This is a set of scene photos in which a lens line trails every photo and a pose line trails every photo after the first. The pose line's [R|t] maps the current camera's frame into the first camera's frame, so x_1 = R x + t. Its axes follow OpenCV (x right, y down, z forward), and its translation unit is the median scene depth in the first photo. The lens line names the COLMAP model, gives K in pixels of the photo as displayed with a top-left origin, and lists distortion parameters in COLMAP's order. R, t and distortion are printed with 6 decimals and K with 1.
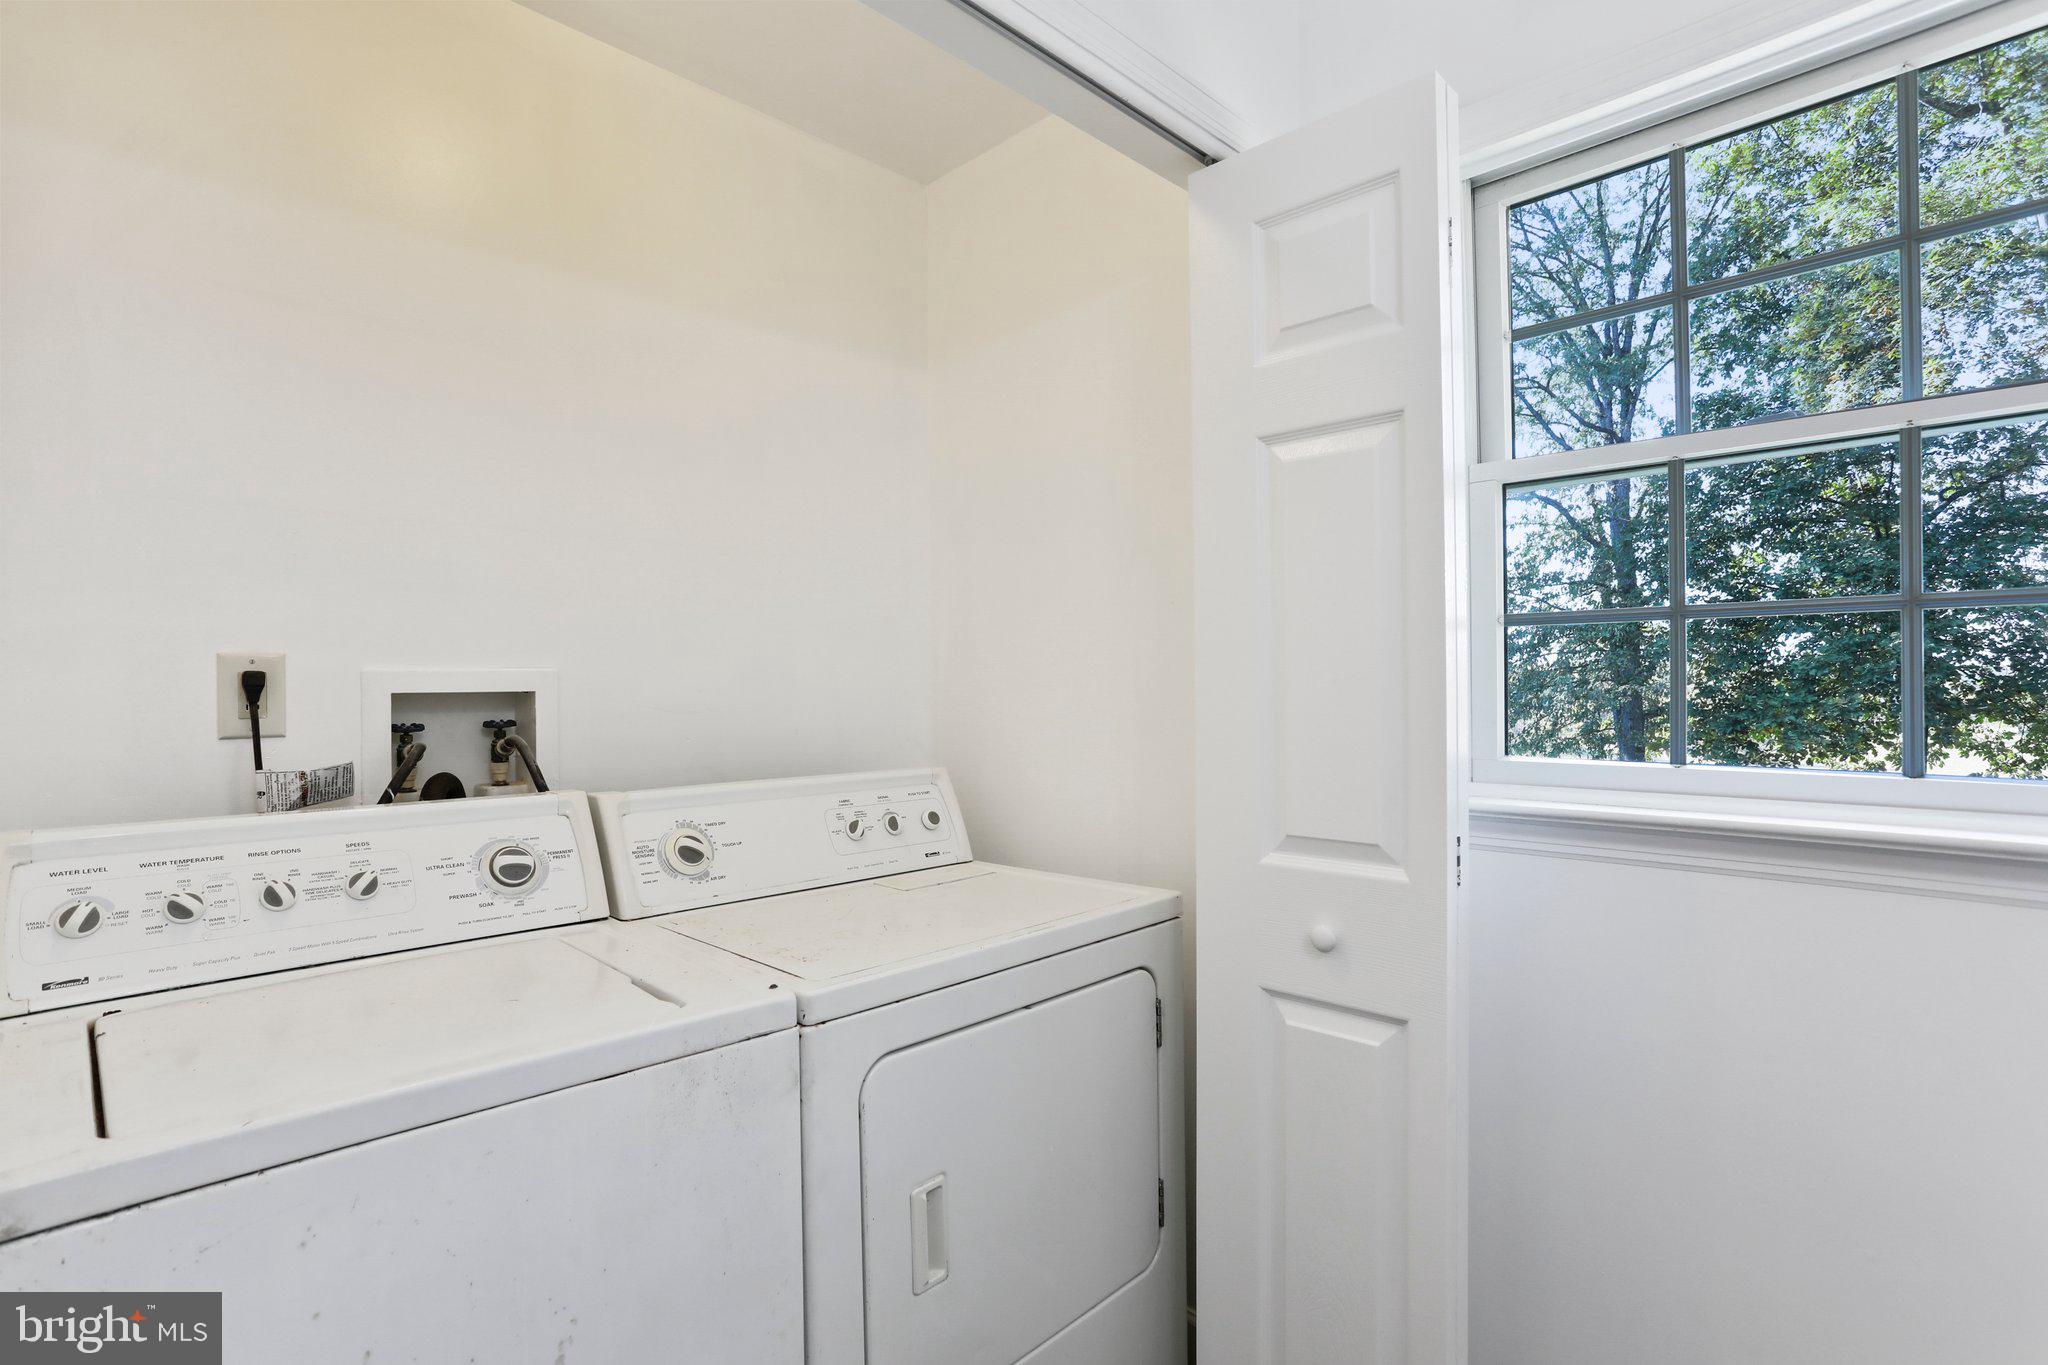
lens RADIAL K [[993.3, 0, 1010.8], [0, 993.3, 685.6], [0, 0, 1]] dist [-0.060901, 0.031439]
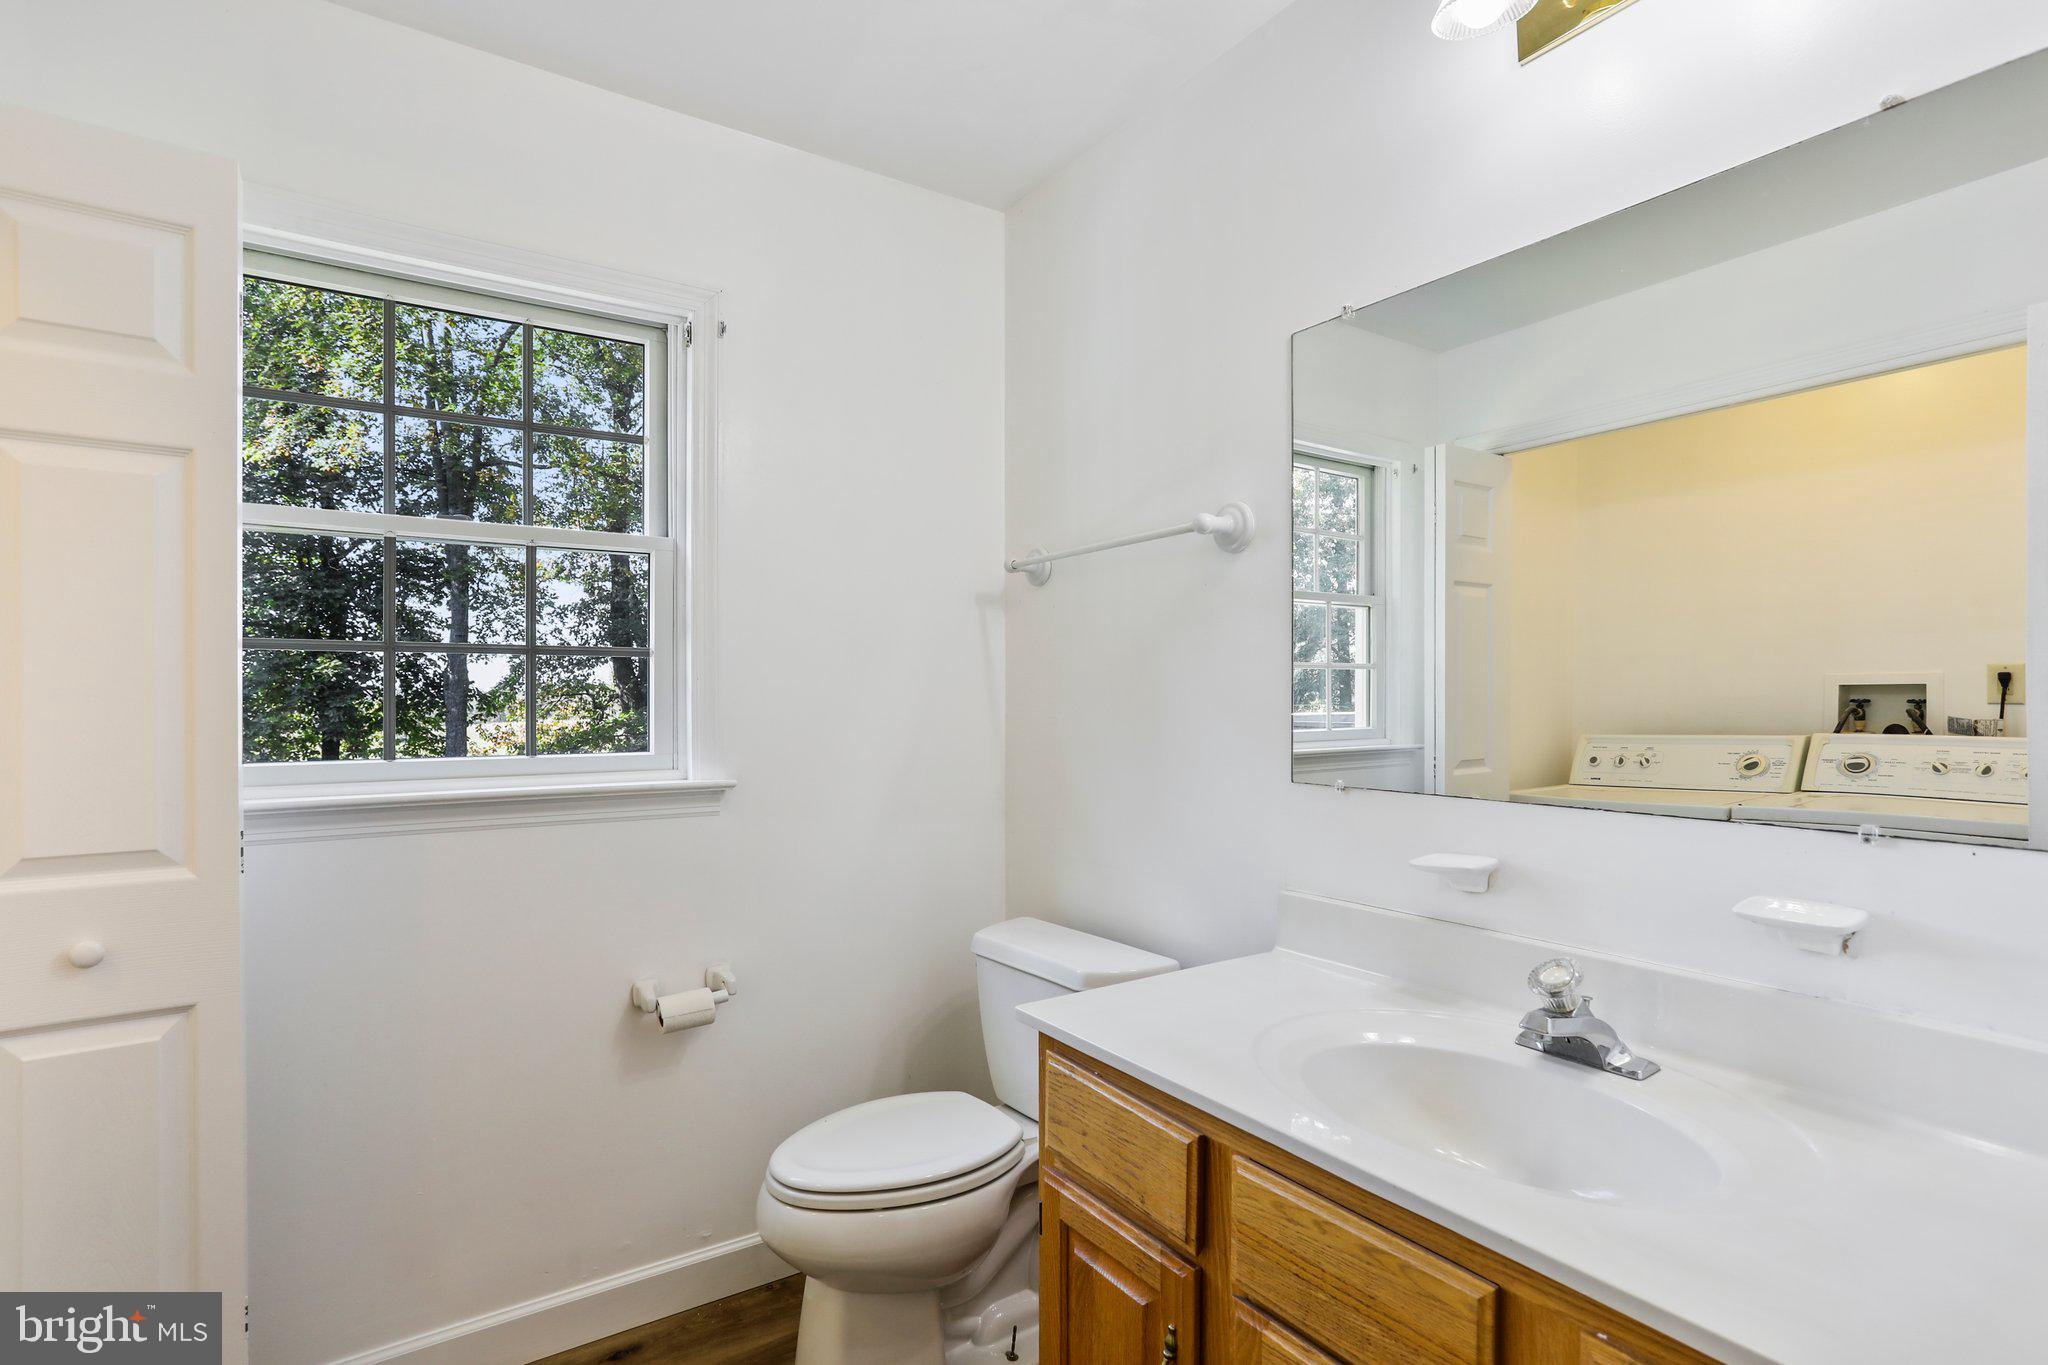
lens RADIAL K [[993.3, 0, 1010.8], [0, 993.3, 685.6], [0, 0, 1]] dist [-0.060901, 0.031439]
pose [[0.202286, 0.021806, 0.979084, -0.461677], [-0.004461, 0.999762, -0.021345, 0.001657], [-0.979316, -0.000050, 0.202336, -0.115005]]
